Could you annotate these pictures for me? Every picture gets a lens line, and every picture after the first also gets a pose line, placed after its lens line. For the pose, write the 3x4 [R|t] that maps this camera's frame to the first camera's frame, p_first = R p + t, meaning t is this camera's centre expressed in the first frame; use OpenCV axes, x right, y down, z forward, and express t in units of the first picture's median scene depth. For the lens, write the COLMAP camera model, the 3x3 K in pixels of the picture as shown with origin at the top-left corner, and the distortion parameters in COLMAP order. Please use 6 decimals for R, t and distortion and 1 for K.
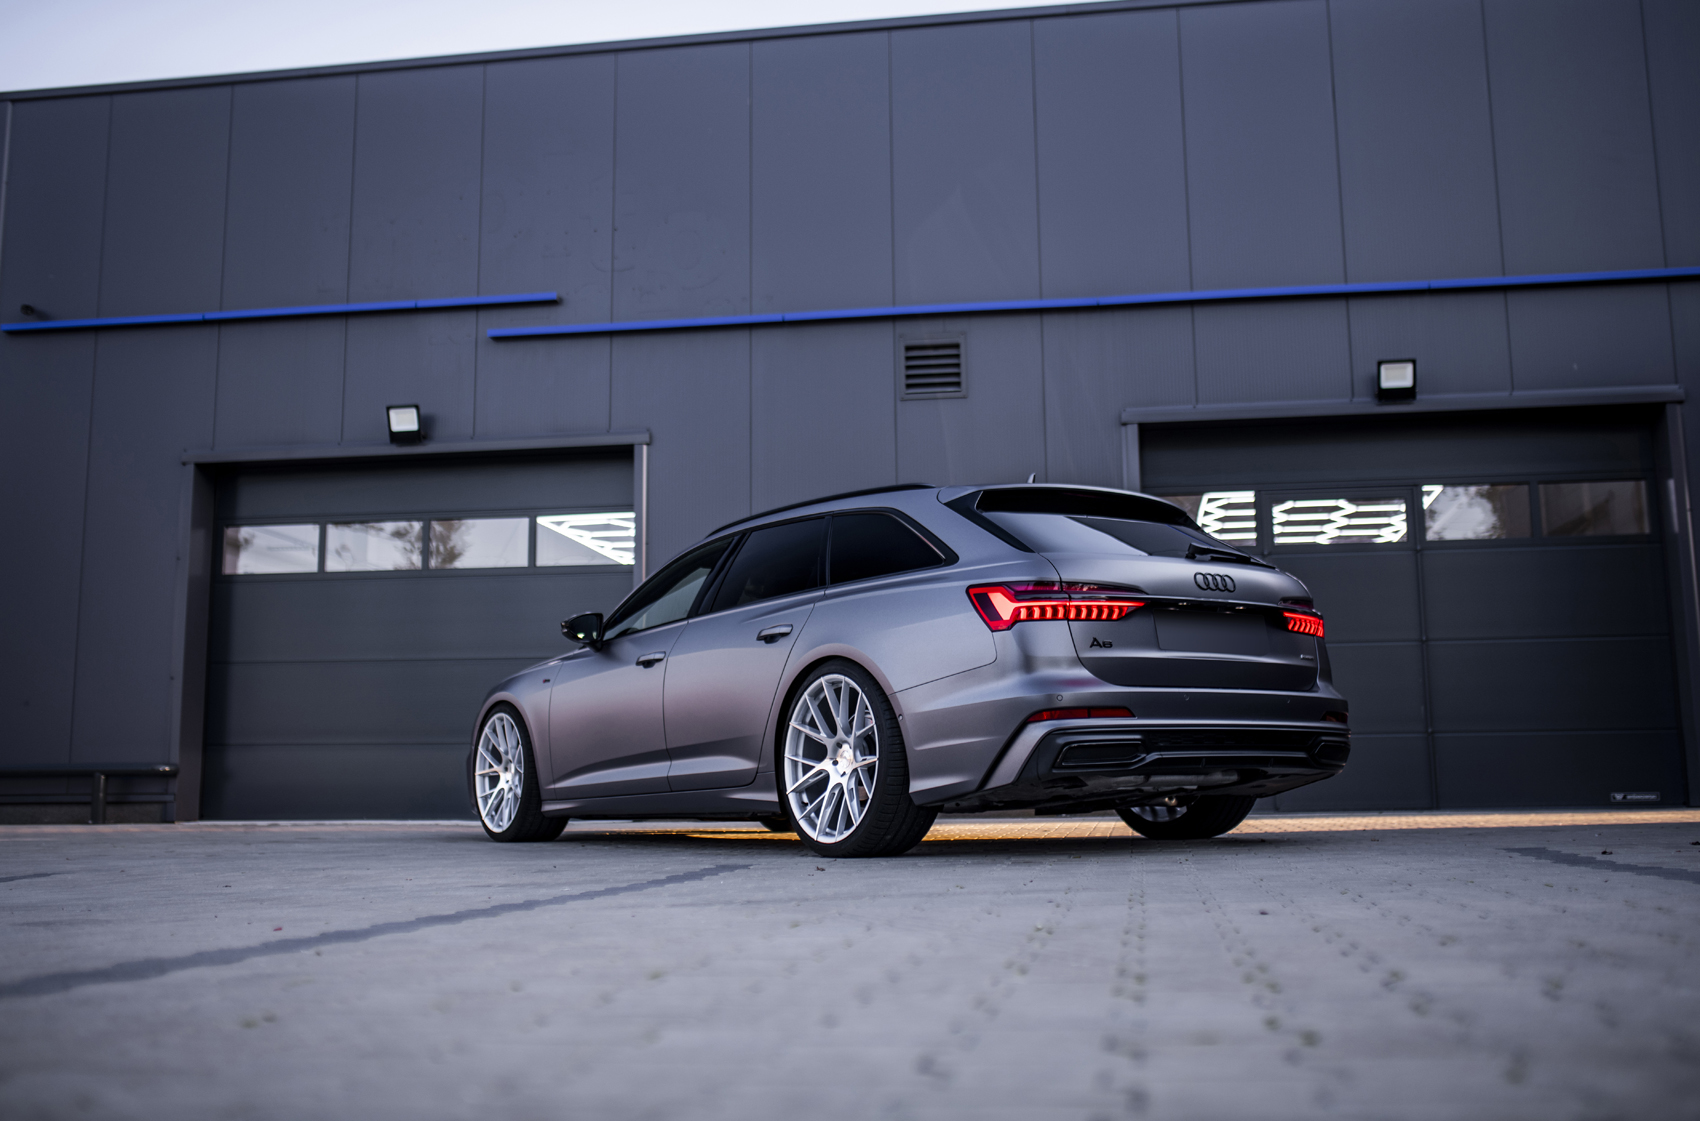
lens RADIAL K [[1752.0, 0, 899.1], [0, 1752.0, 554.2], [0, 0, 1]] dist [-0.090855, 0.150252]
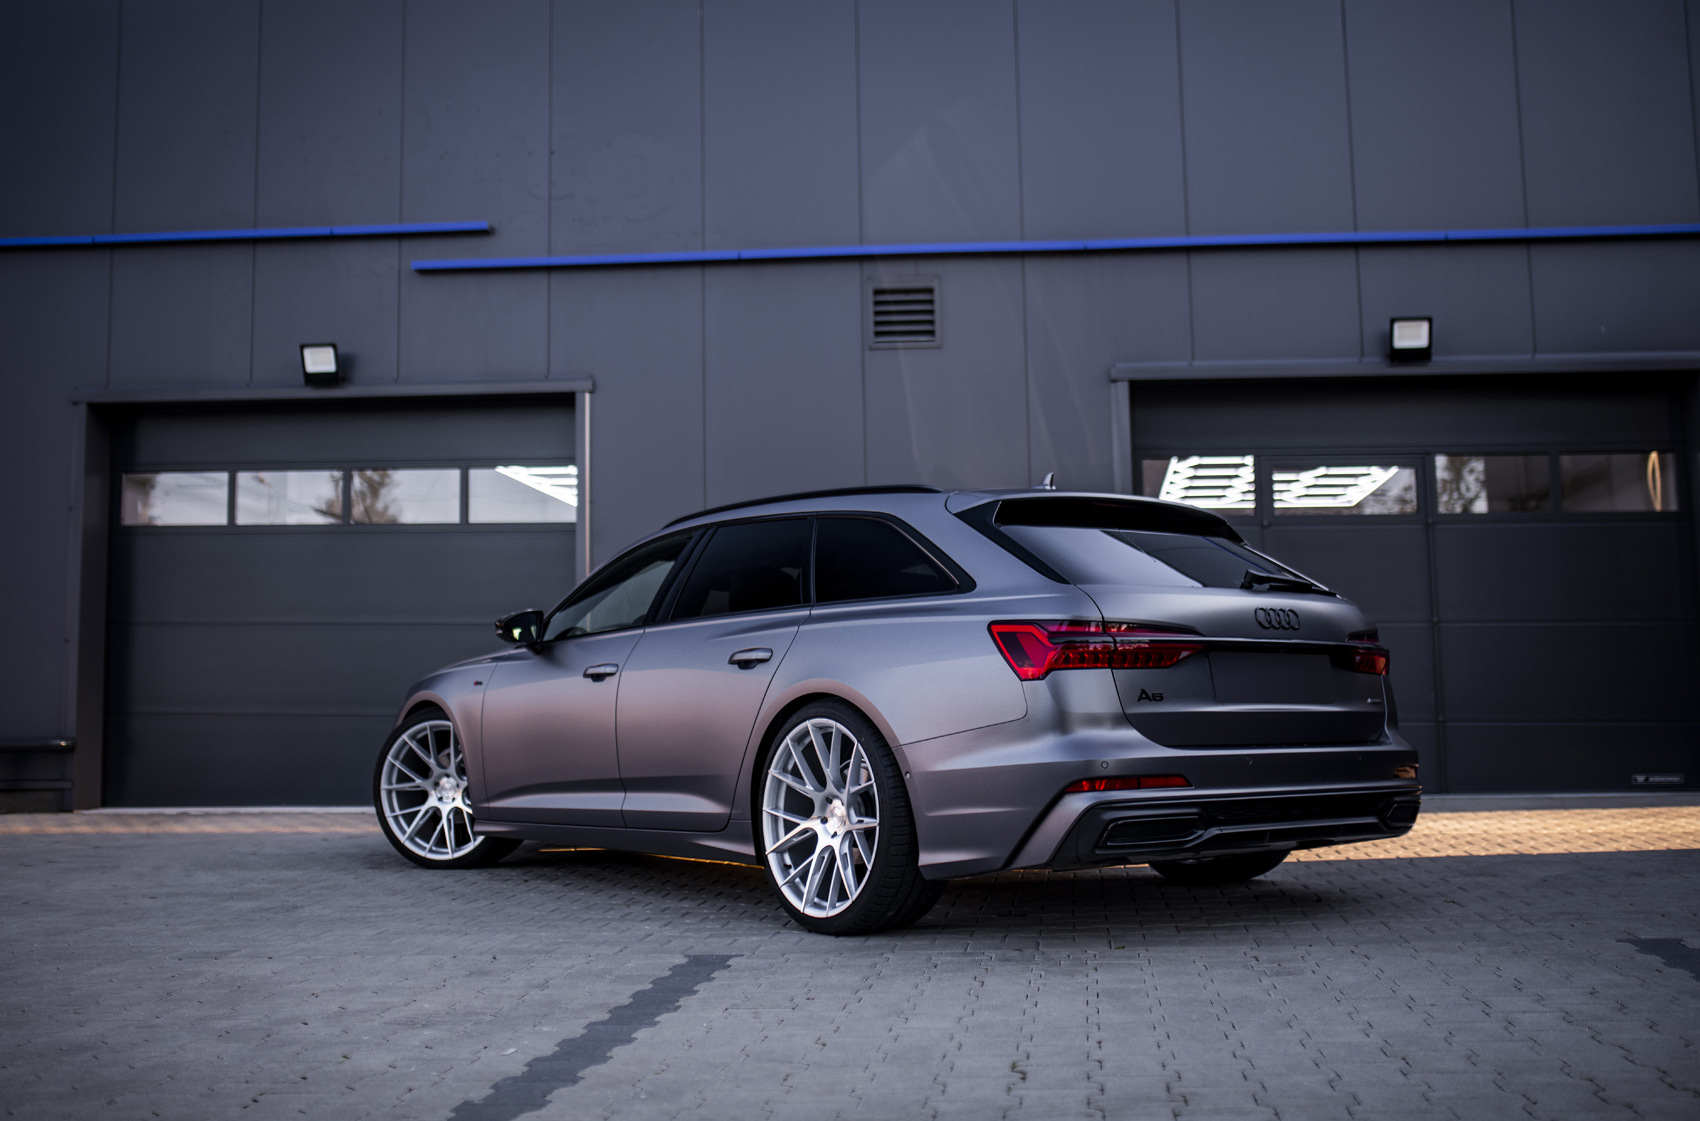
lens RADIAL K [[1677.3, 0, 899.2], [0, 1677.3, 610.9], [0, 0, 1]] dist [-0.041804, 0.007328]
pose [[0.998909, 0.009392, 0.045741, -0.022927], [-0.013578, 0.995659, 0.092083, -0.034161], [-0.044678, -0.092604, 0.994700, 0.118478]]
